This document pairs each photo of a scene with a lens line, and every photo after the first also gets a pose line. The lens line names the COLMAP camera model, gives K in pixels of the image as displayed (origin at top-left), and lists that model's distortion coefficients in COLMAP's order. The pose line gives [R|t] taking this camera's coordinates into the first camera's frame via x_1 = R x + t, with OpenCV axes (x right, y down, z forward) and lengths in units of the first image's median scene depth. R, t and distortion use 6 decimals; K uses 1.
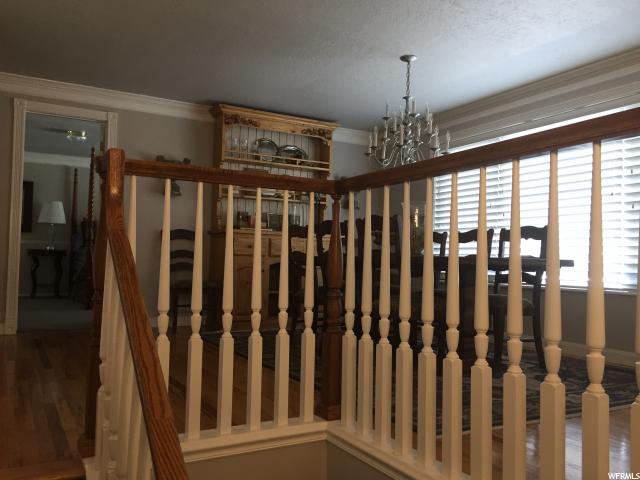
lens RADIAL K [[552.9, 0, 316.8], [0, 552.9, 240.6], [0, 0, 1]] dist [0.108200, -0.144129]
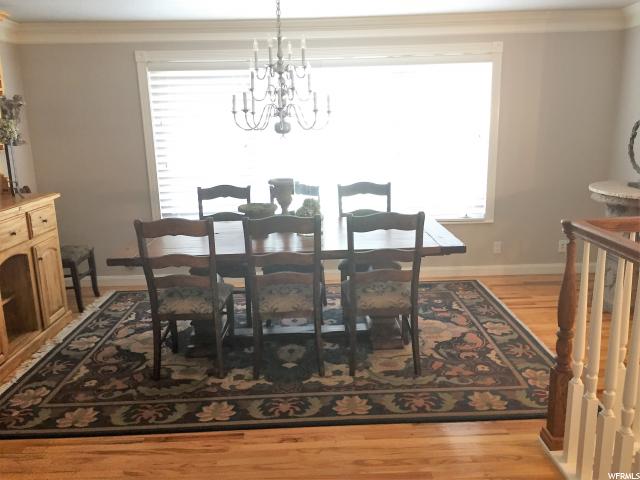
lens RADIAL K [[552.9, 0, 316.8], [0, 552.9, 240.6], [0, 0, 1]] dist [0.108200, -0.144129]
pose [[0.467826, -0.232656, 0.852649, -0.417083], [0.003683, 0.965235, 0.261356, -0.135556], [-0.883813, -0.119129, 0.452420, 0.407023]]
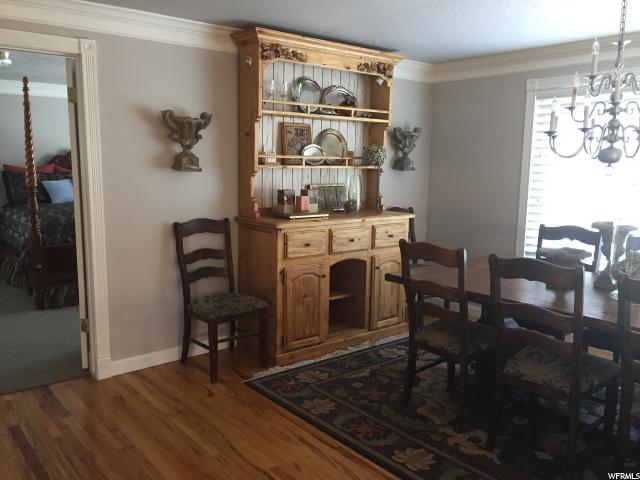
lens RADIAL K [[552.9, 0, 316.8], [0, 552.9, 240.6], [0, 0, 1]] dist [0.108200, -0.144129]
pose [[0.984508, -0.036638, 0.171470, -0.211100], [0.004916, 0.983309, 0.181877, -0.112579], [-0.175272, -0.178216, 0.968256, 0.297049]]
